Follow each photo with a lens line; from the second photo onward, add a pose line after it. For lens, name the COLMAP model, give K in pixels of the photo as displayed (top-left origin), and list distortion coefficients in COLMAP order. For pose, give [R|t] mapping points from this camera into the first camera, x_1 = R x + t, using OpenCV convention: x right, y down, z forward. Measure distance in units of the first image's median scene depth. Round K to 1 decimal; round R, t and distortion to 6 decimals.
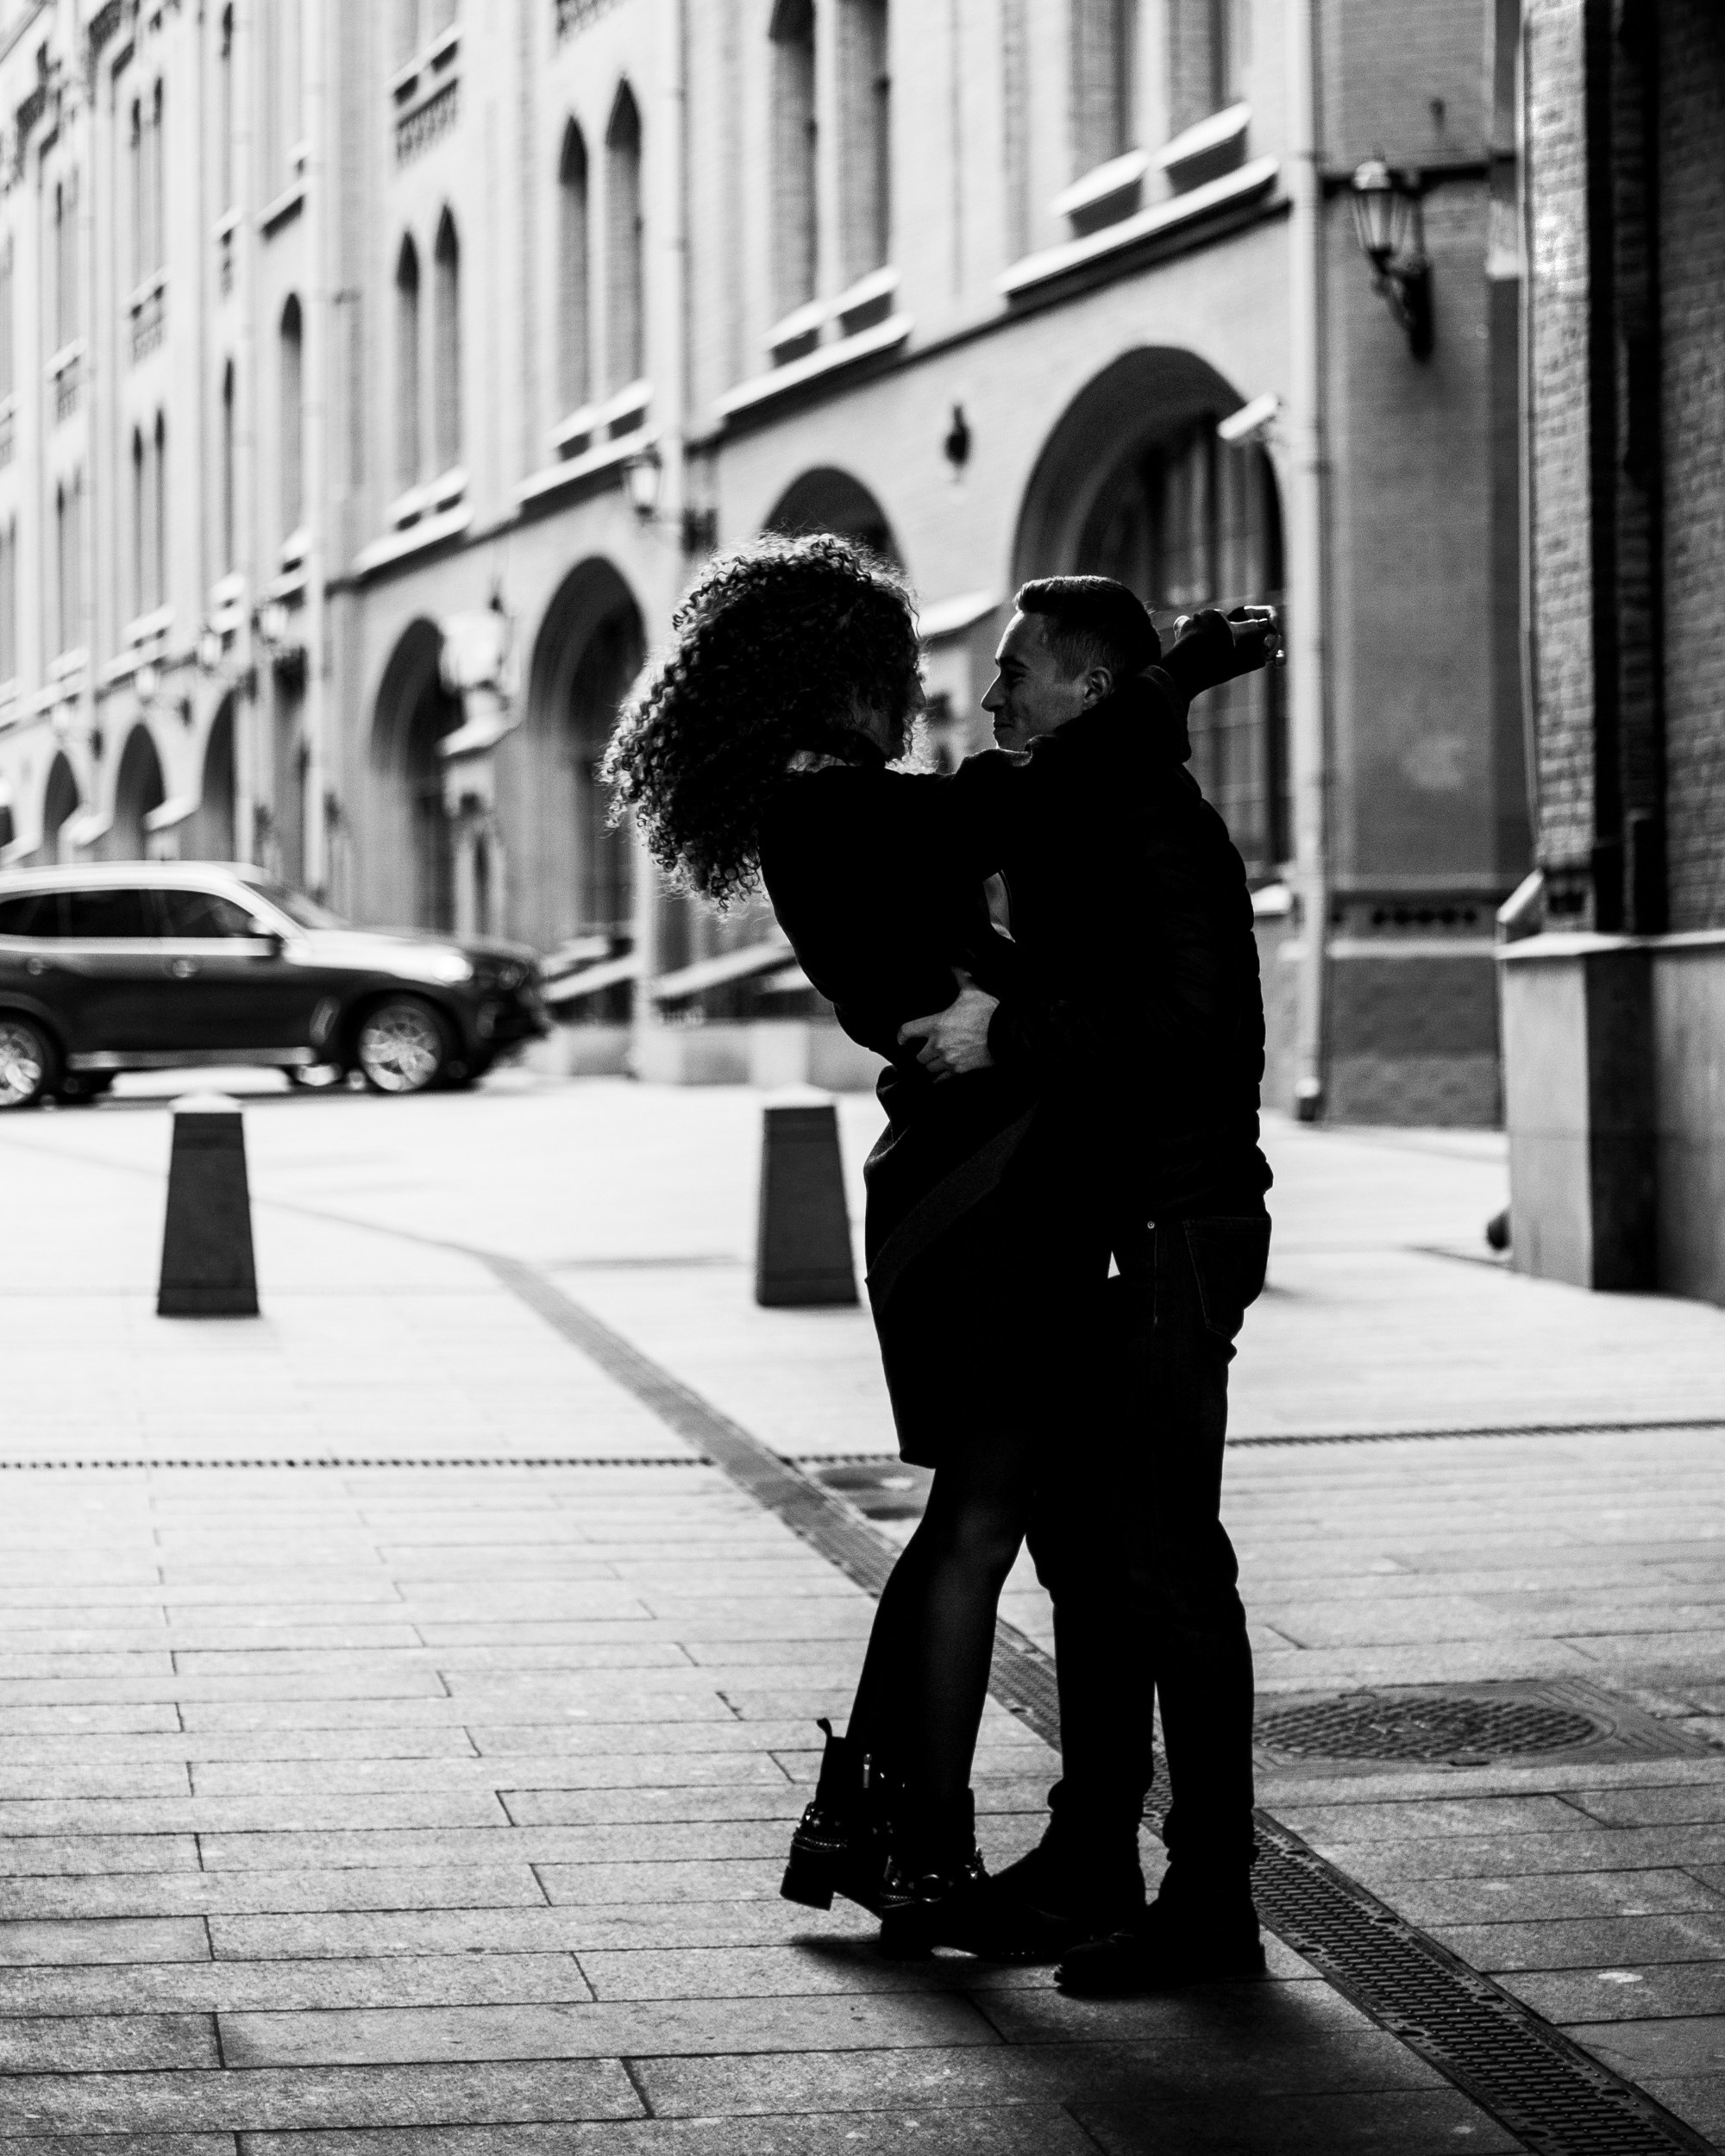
lens RADIAL K [[5067.3, 0, 862.6], [0, 5067.3, 756.0], [0, 0, 1]] dist [-0.145712, 0.158809]
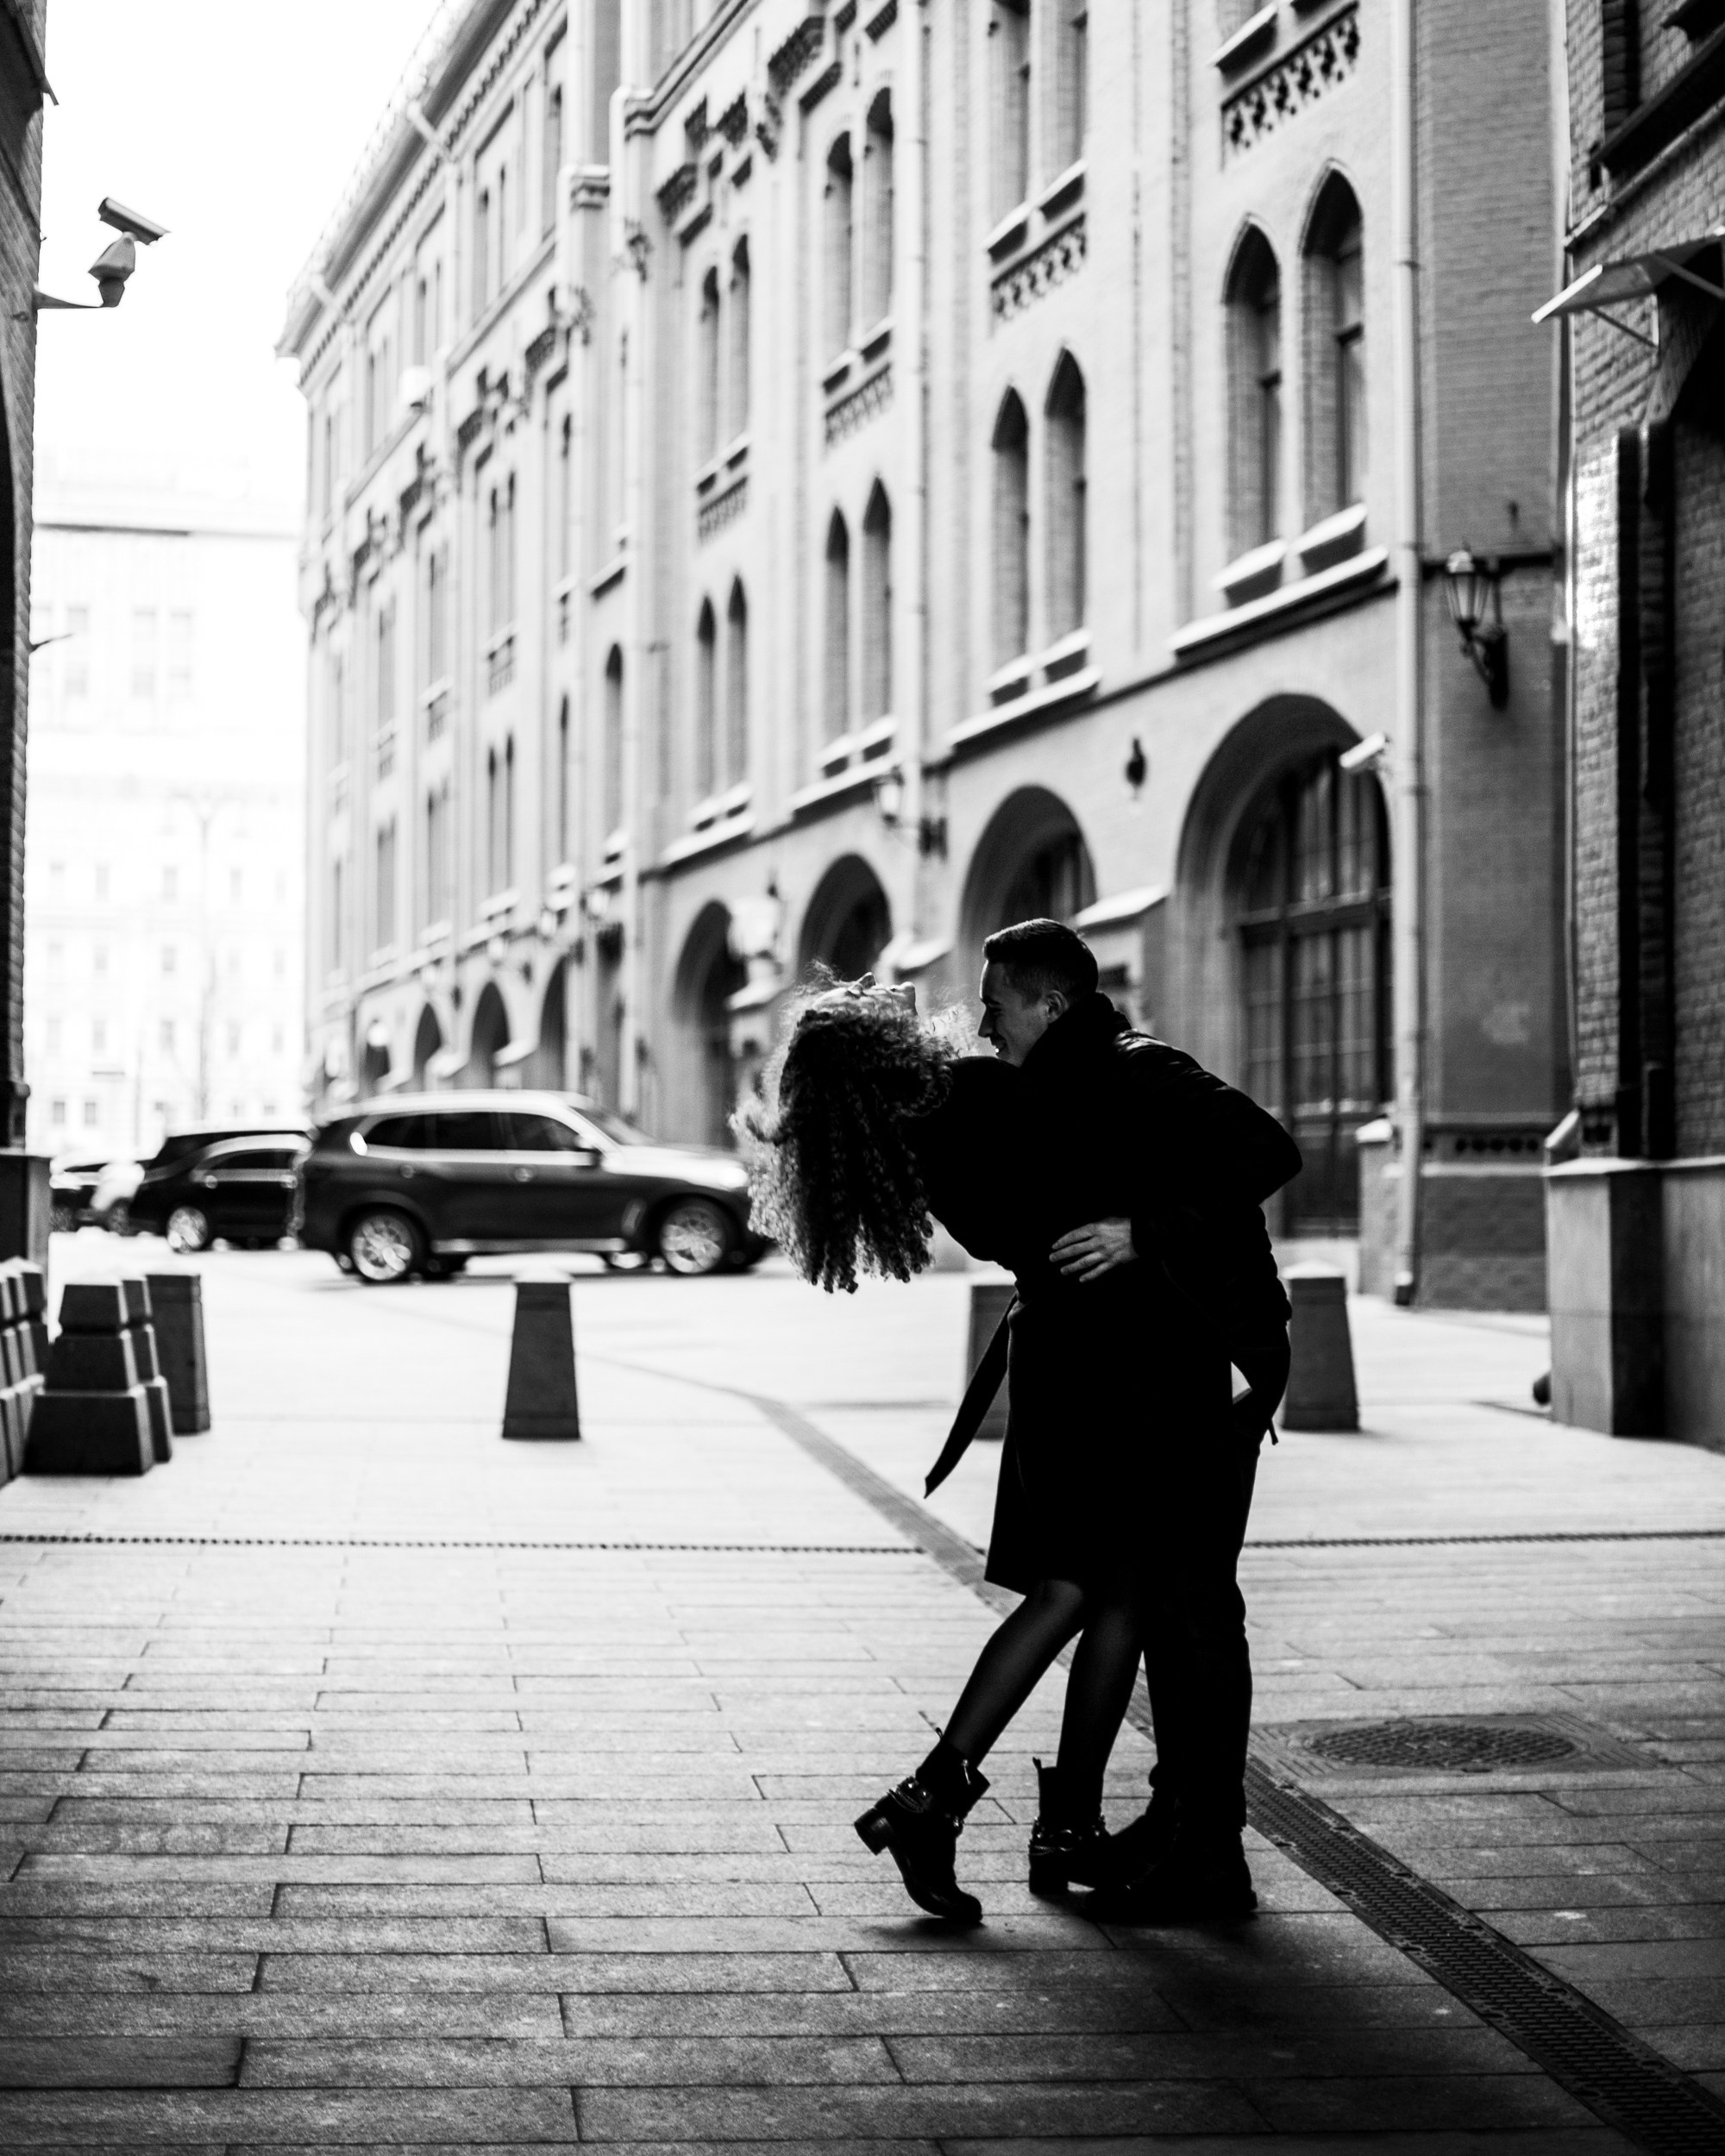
lens RADIAL K [[5067.3, 0, 862.6], [0, 5067.3, 756.0], [0, 0, 1]] dist [-0.145712, 0.158809]
pose [[0.998100, 0.008441, -0.061034, 0.030341], [-0.011507, 0.998680, -0.050060, -0.000500], [0.060531, 0.050668, 0.996880, -0.295828]]
